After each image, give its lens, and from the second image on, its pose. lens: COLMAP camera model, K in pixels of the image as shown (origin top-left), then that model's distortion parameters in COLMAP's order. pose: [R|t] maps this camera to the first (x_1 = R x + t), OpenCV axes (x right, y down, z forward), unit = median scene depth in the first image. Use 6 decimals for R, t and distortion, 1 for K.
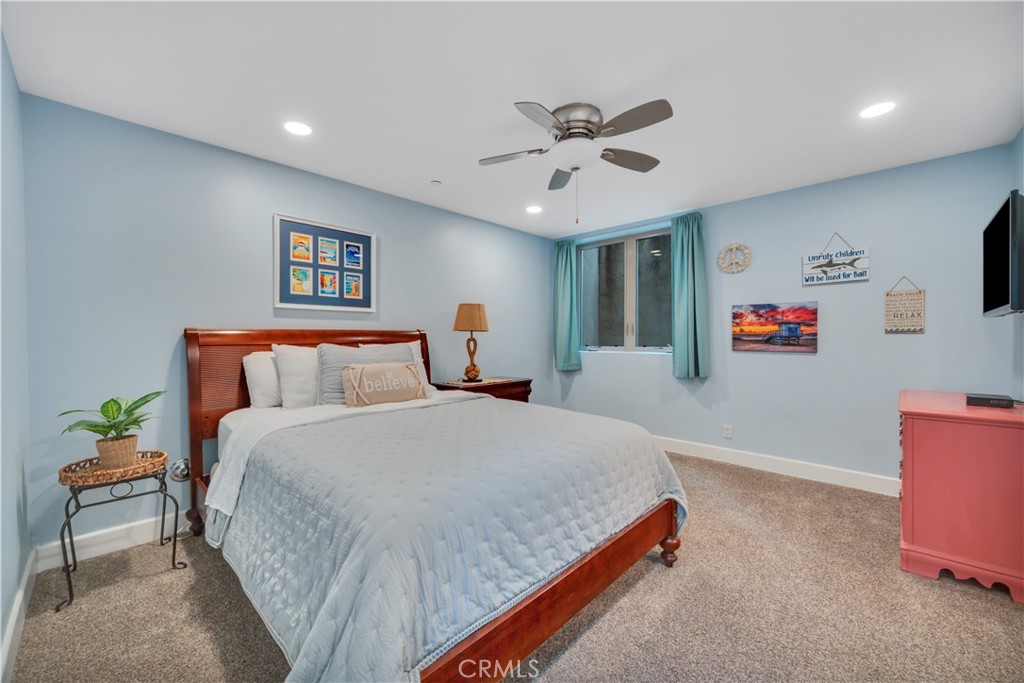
lens RADIAL K [[416.2, 0, 505.1], [0, 416.2, 340.8], [0, 0, 1]] dist [0.011799, 0.000501]
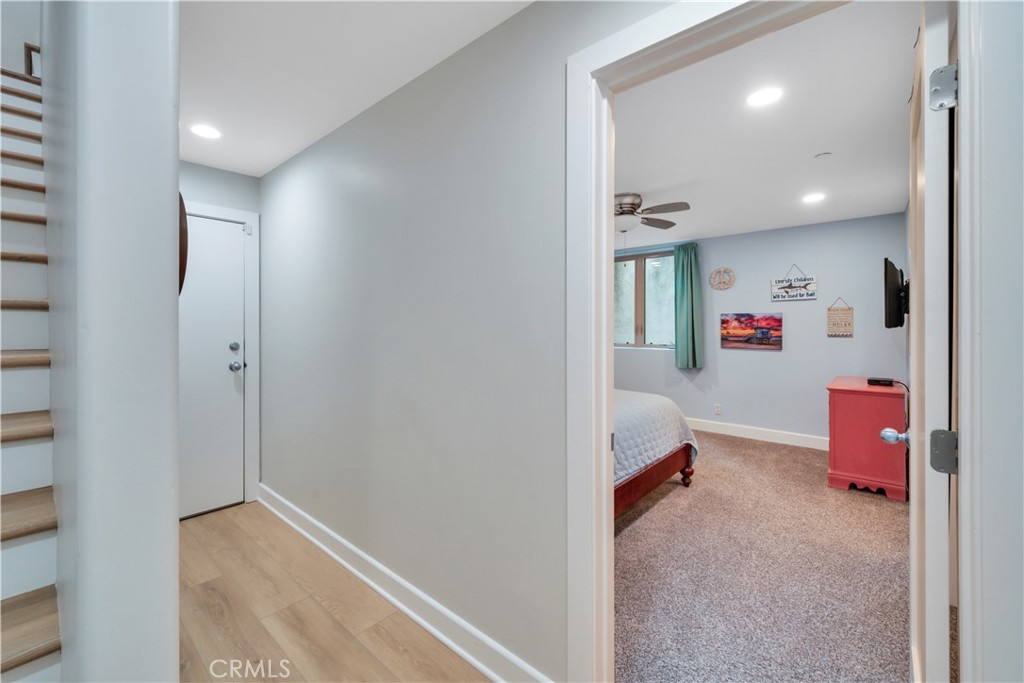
lens RADIAL K [[416.2, 0, 505.1], [0, 416.2, 325.6], [0, 0, 1]] dist [0.011799, 0.000501]
pose [[0.999365, 0.004592, 0.035341, -0.221127], [-0.003999, 0.999850, -0.016831, -0.025675], [-0.035413, 0.016679, 0.999234, -0.354733]]
